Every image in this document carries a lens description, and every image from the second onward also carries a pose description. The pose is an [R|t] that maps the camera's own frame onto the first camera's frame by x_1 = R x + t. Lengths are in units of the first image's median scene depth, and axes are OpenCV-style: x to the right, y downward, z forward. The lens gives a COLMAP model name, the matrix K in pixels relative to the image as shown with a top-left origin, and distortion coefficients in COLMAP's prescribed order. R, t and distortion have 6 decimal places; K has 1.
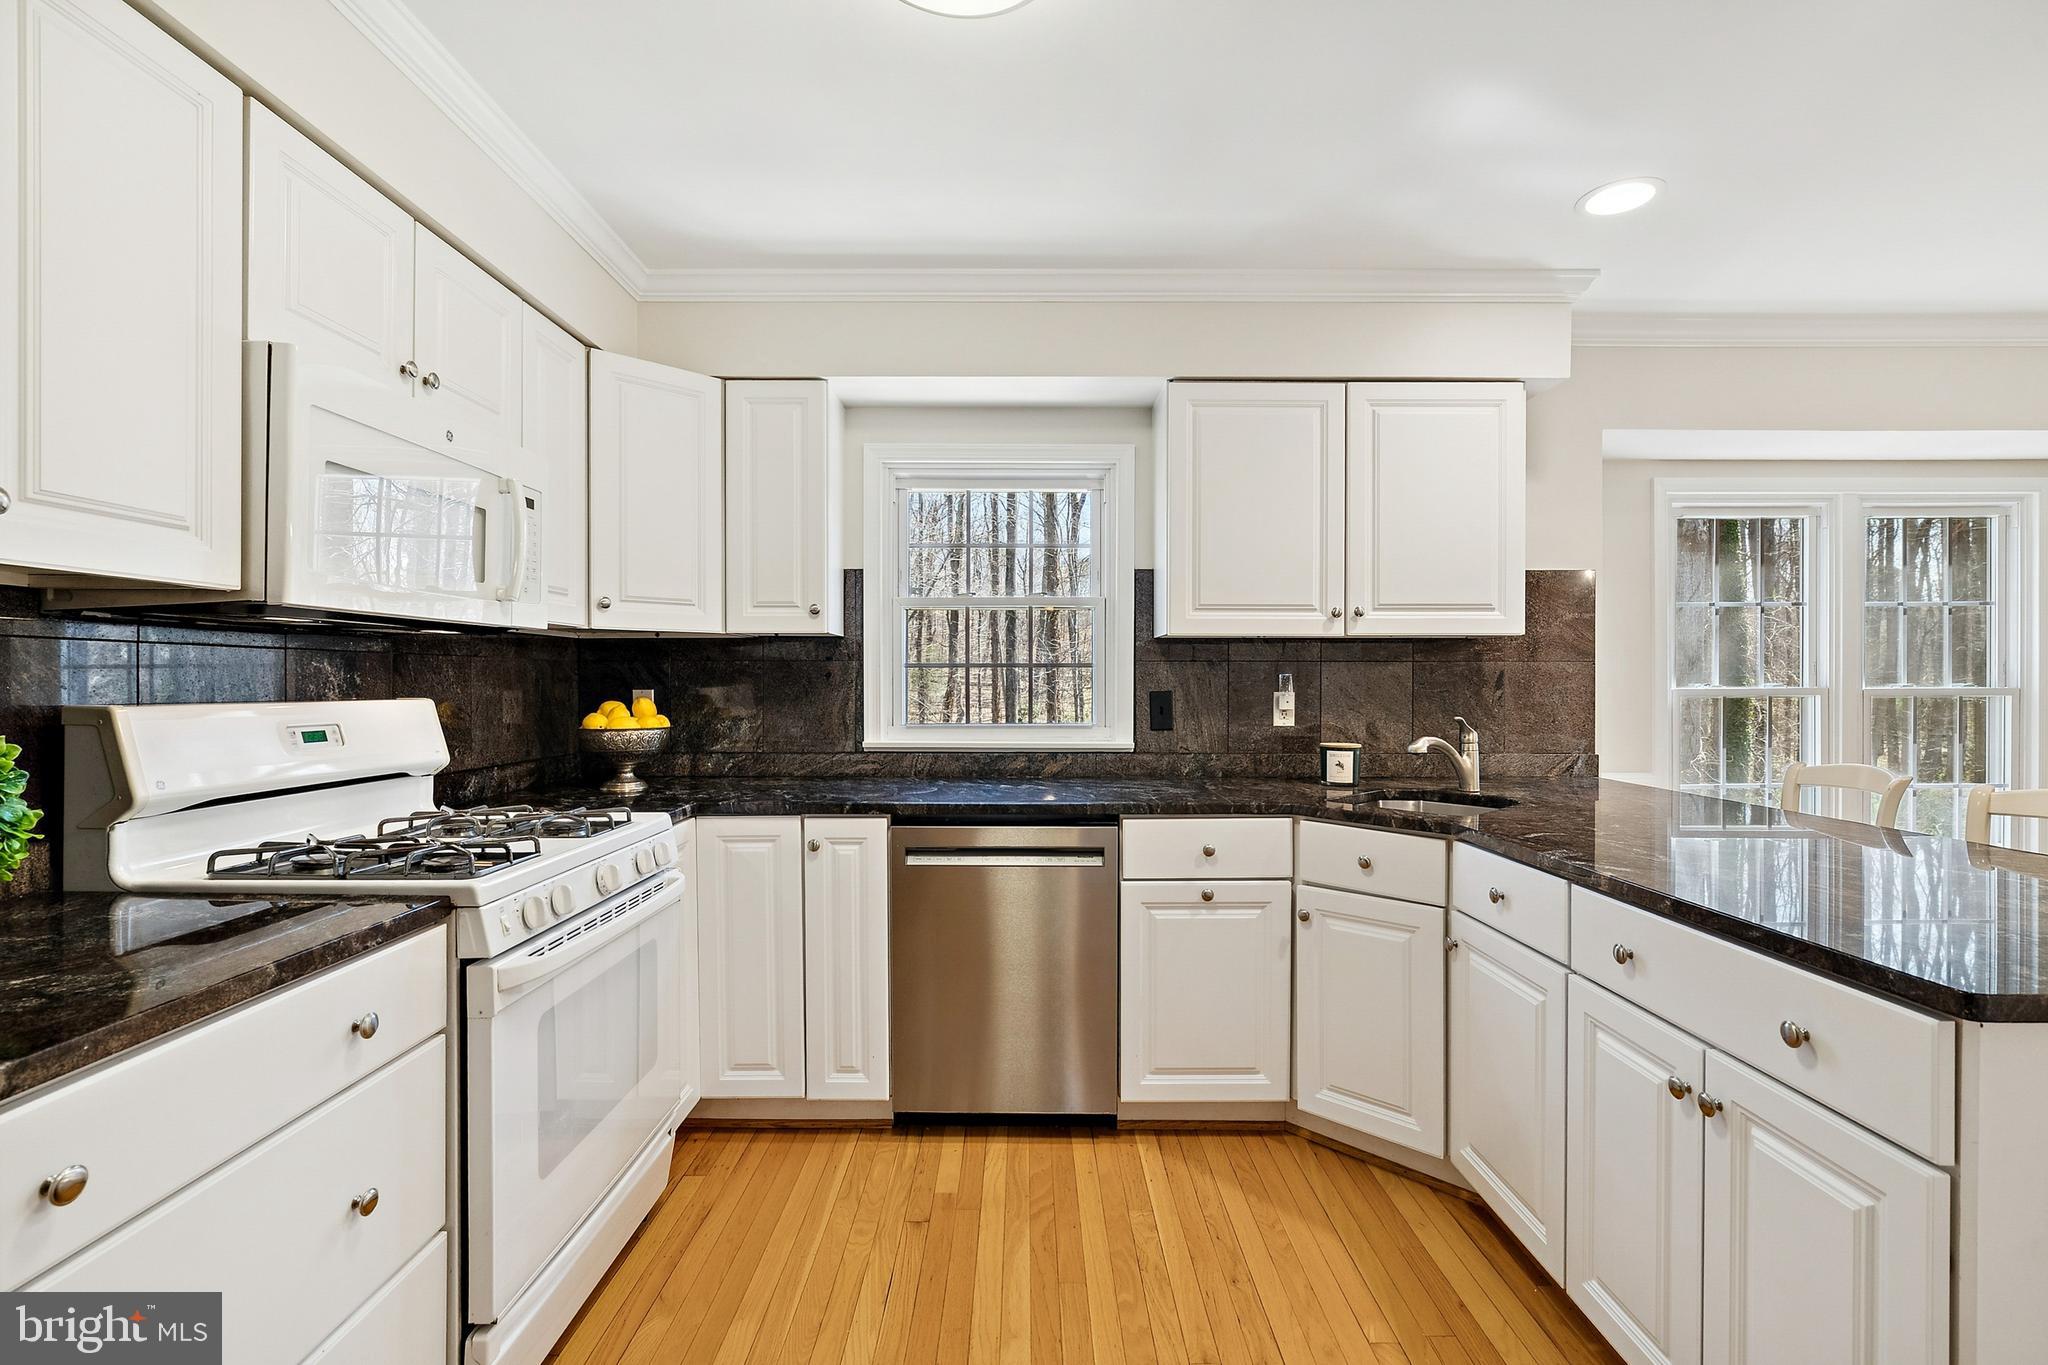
lens RADIAL K [[917.5, 0, 1024.0], [0, 917.5, 682.5], [0, 0, 1]] dist [-0.002254, -0.000019]
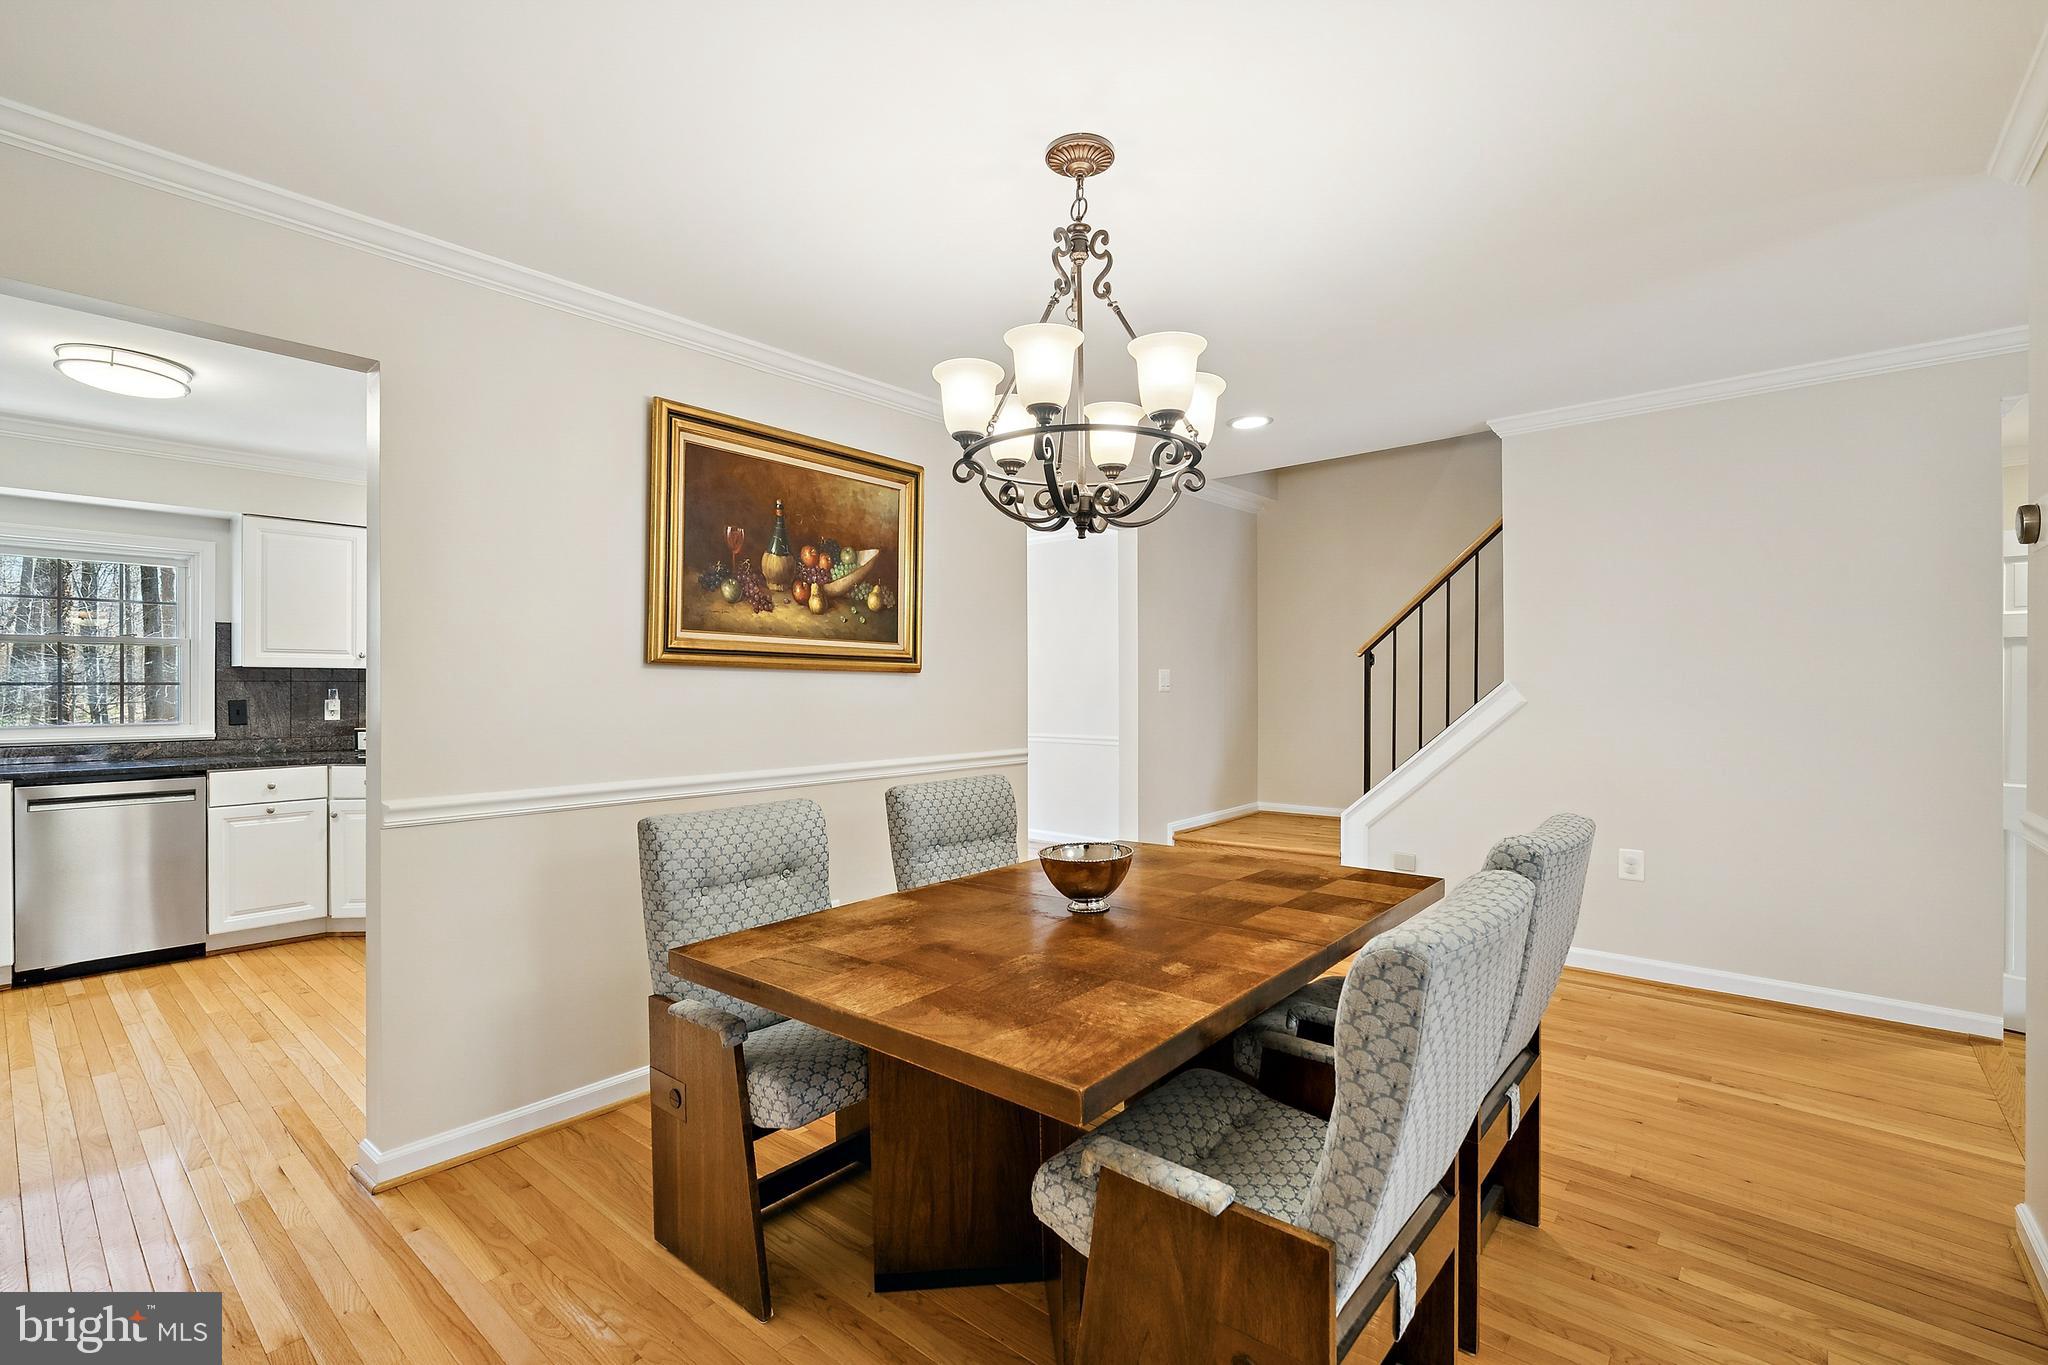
lens RADIAL K [[917.5, 0, 1024.0], [0, 917.5, 682.5], [0, 0, 1]] dist [-0.002254, -0.000019]
pose [[0.654492, 0.000222, 0.756069, -0.196233], [0.006465, 0.999962, -0.005891, -0.004021], [-0.756041, 0.008744, 0.654466, -1.322259]]
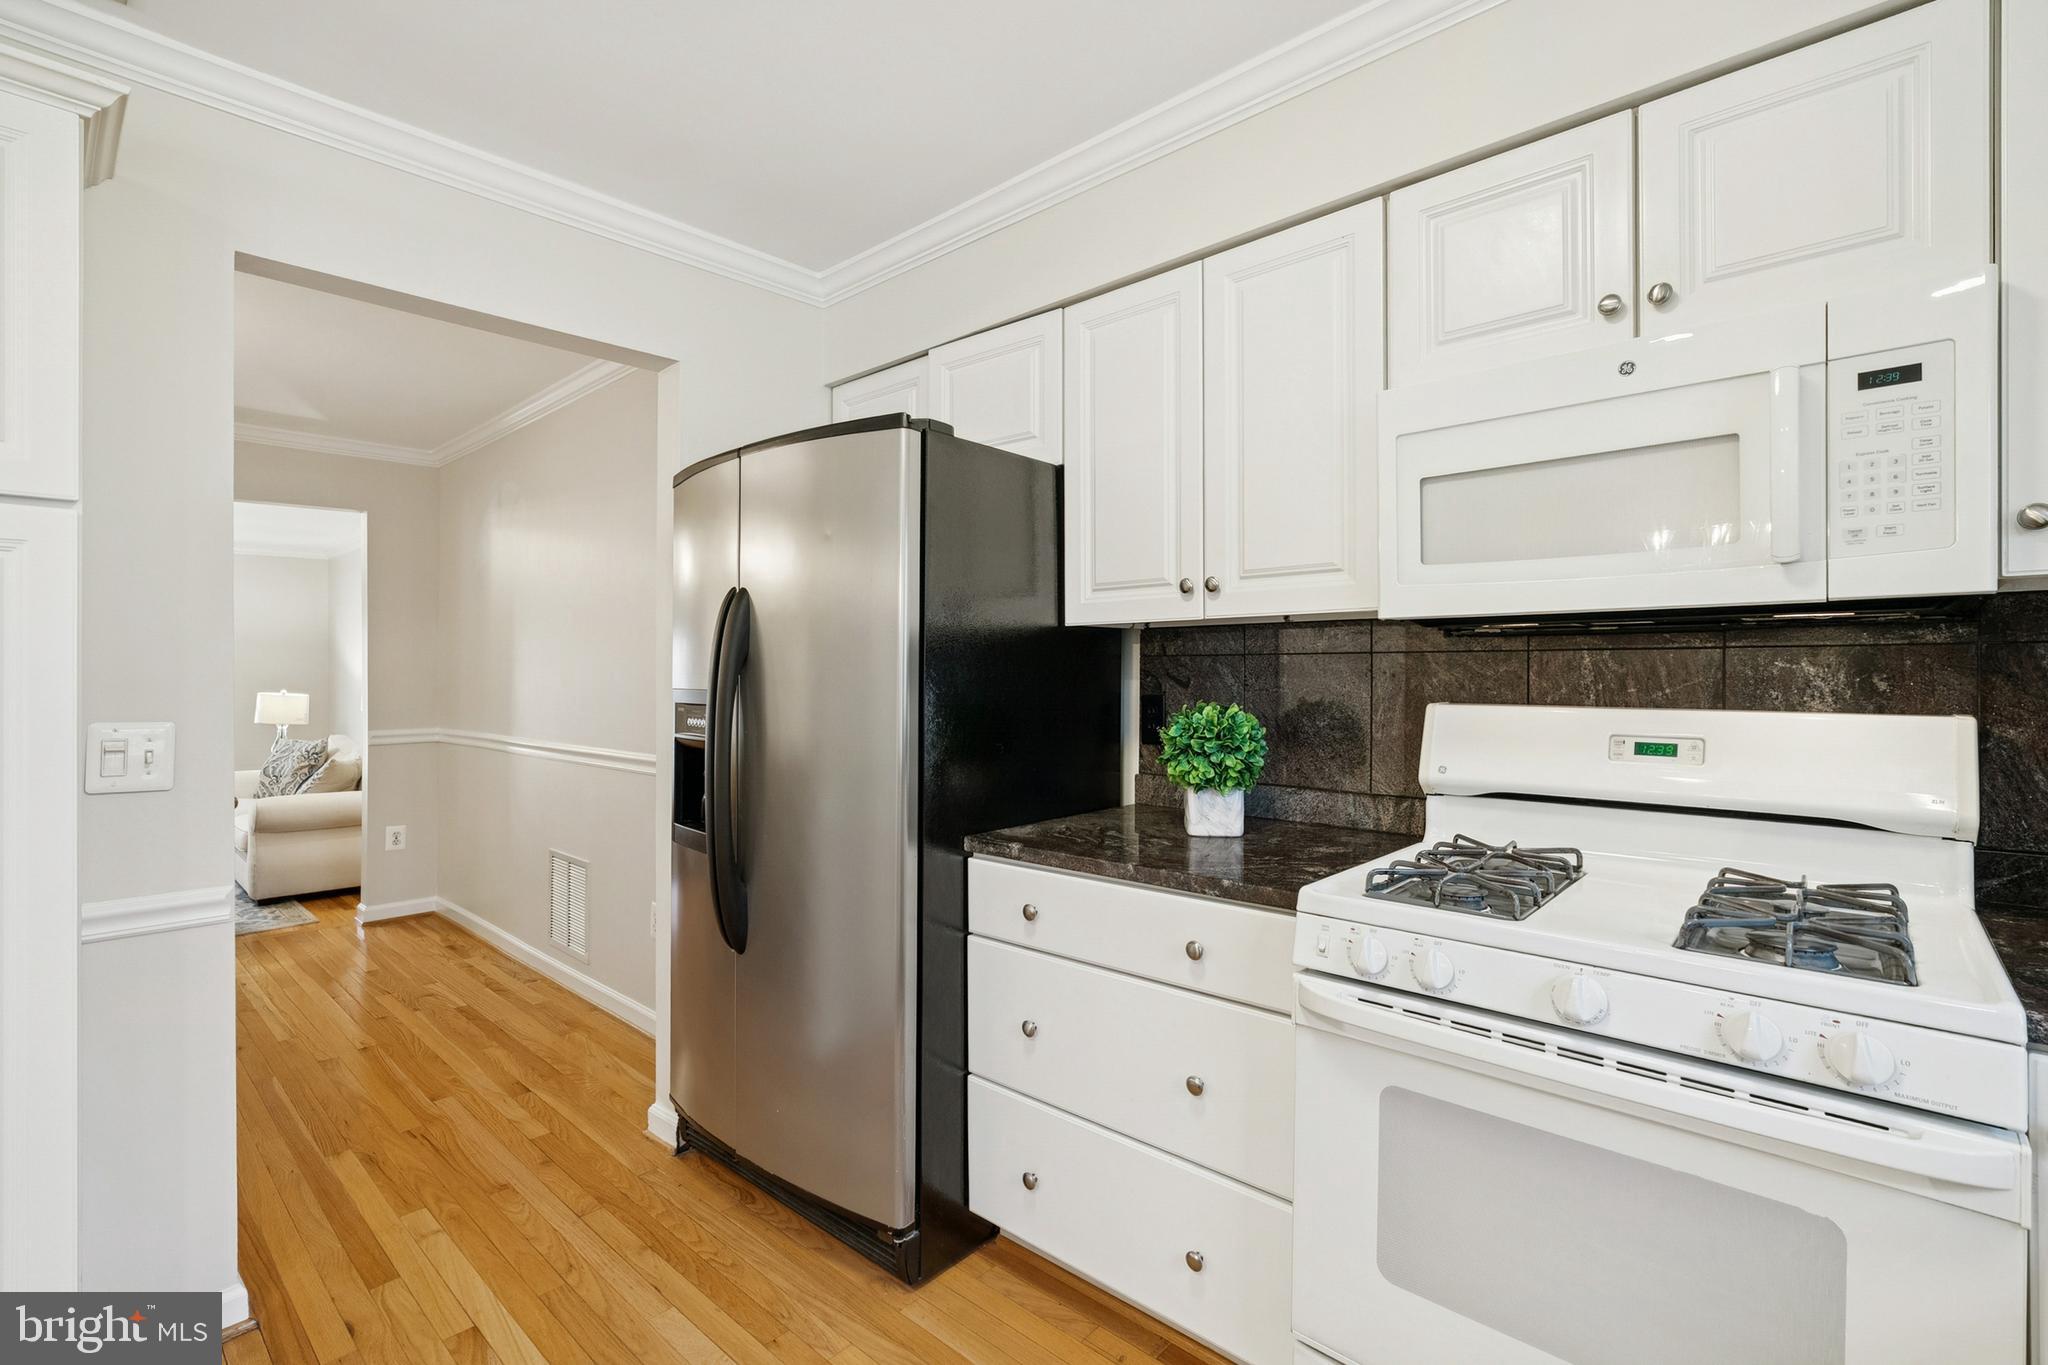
lens RADIAL K [[917.5, 0, 1024.0], [0, 917.5, 682.5], [0, 0, 1]] dist [-0.002254, -0.000019]
pose [[-0.671656, 0.005465, -0.740843, 0.220987], [-0.001520, 0.999961, 0.008754, -0.009135], [0.740862, 0.007006, -0.671621, 0.913513]]
